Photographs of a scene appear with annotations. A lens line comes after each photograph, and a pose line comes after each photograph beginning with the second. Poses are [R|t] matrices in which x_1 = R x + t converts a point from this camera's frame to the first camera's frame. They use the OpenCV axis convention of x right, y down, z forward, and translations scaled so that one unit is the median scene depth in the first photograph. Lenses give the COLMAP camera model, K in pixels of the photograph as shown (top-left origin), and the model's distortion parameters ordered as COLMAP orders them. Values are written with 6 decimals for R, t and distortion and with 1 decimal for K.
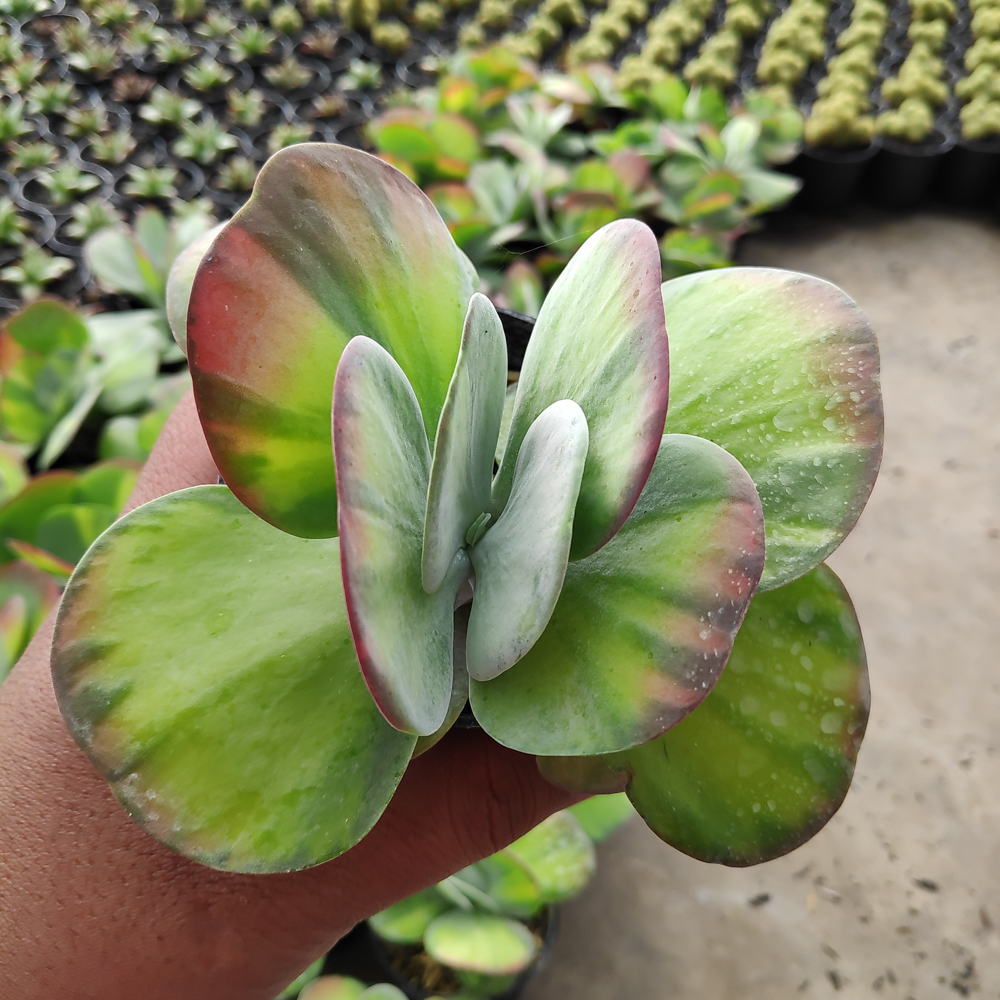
lens RADIAL K [[1006.6, 0, 503.0], [0, 1006.6, 494.4], [0, 0, 1]] dist [0.041900, -0.141830]
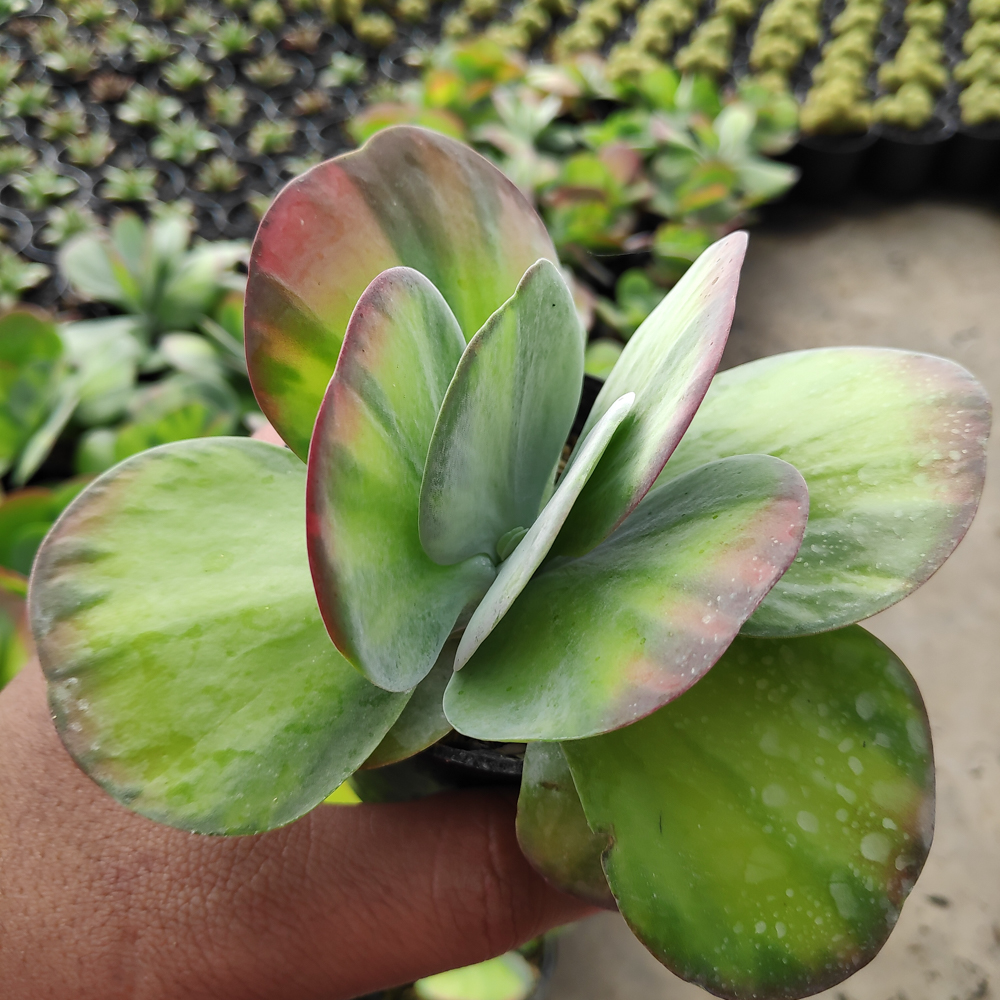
lens RADIAL K [[1015.9, 0, 505.5], [0, 1015.9, 490.0], [0, 0, 1]] dist [0.047013, -0.206641]
pose [[0.961156, 0.194424, -0.195902, 0.153911], [-0.240050, 0.939154, -0.245693, 0.240145], [0.136214, 0.283176, 0.949346, 0.123024]]
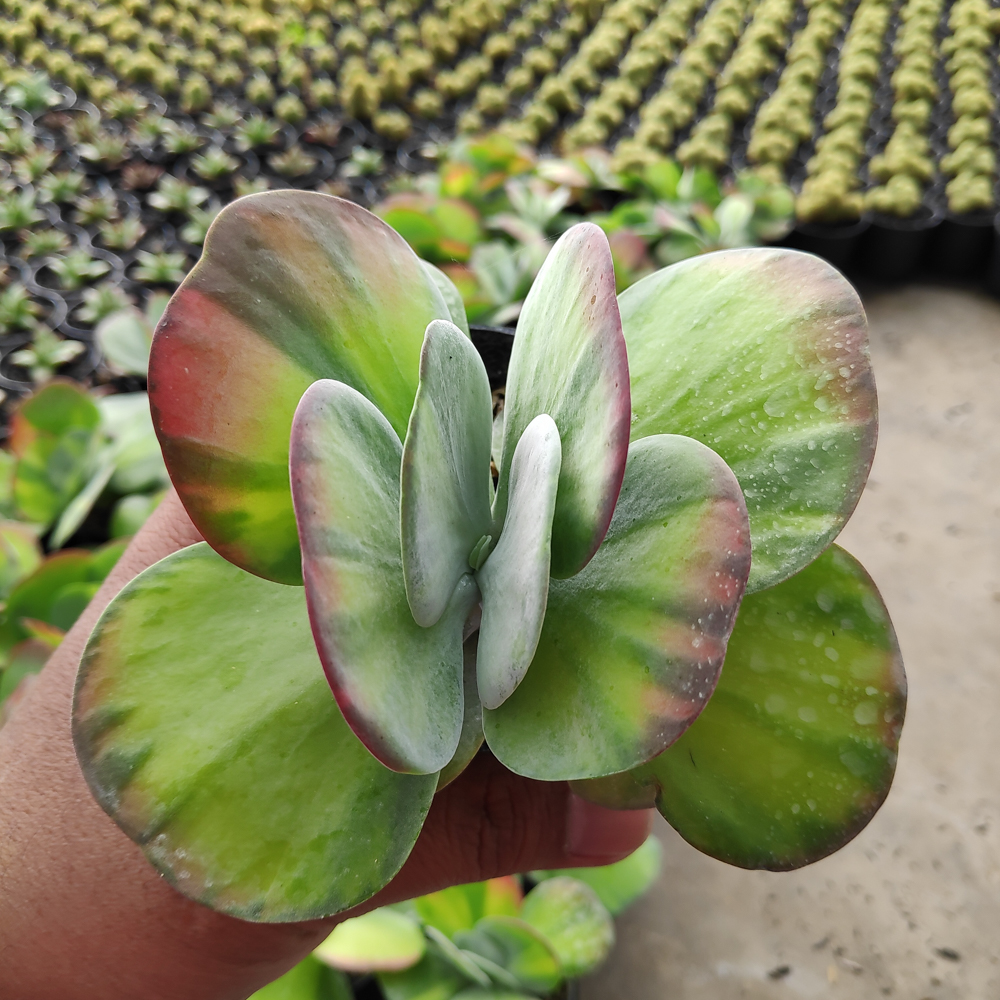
lens RADIAL K [[1006.6, 0, 503.0], [0, 1006.6, 494.4], [0, 0, 1]] dist [0.041900, -0.141830]
pose [[0.989108, -0.119303, -0.086210, 0.097949], [0.119413, 0.992837, -0.003898, -0.017358], [0.086058, -0.006439, 0.996269, 0.020652]]
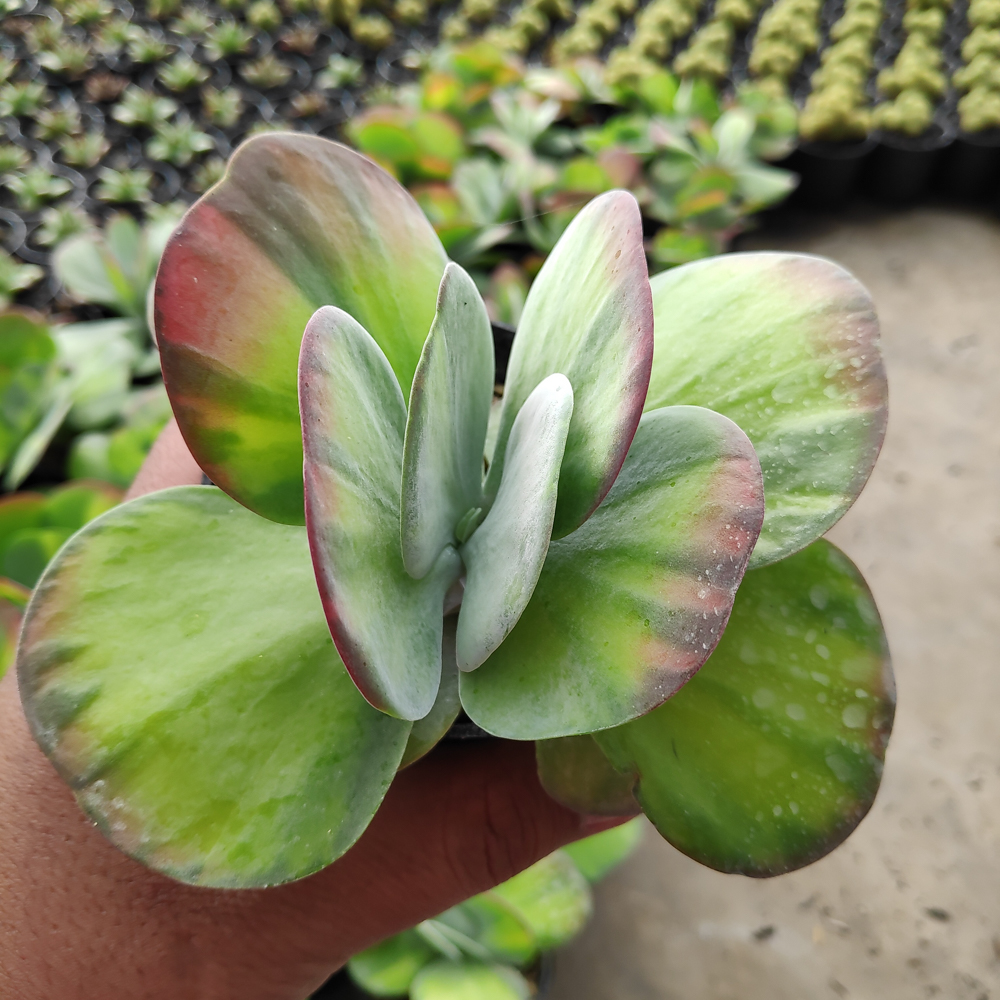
lens RADIAL K [[1015.9, 0, 505.5], [0, 1015.9, 490.0], [0, 0, 1]] dist [0.047013, -0.206641]
pose [[0.999307, -0.031011, -0.020591, 0.034253], [0.028660, 0.993953, -0.106004, 0.115843], [0.023754, 0.105340, 0.994153, 0.047909]]
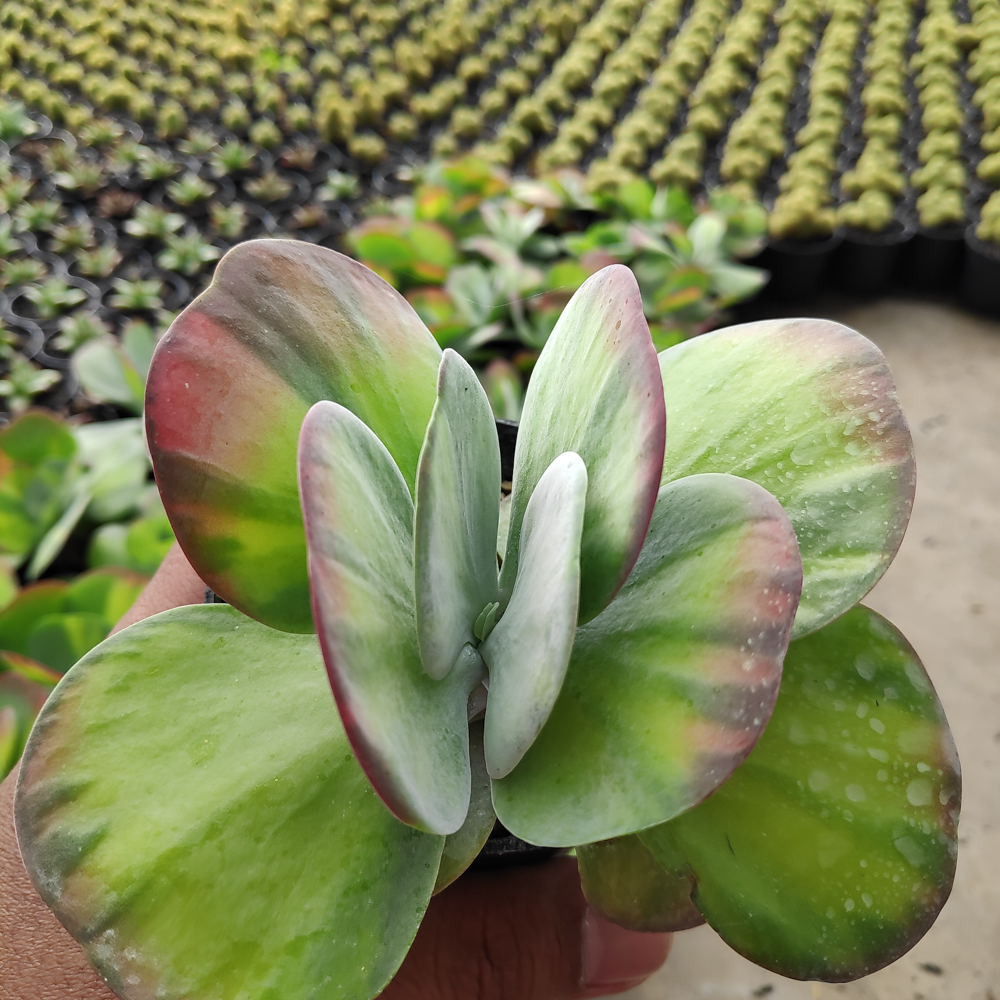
lens RADIAL K [[1006.6, 0, 503.0], [0, 1006.6, 494.4], [0, 0, 1]] dist [0.041900, -0.141830]
pose [[0.993100, -0.115640, -0.019470, 0.022702], [0.108603, 0.969595, -0.219296, 0.137108], [0.044237, 0.215668, 0.975464, 0.103381]]
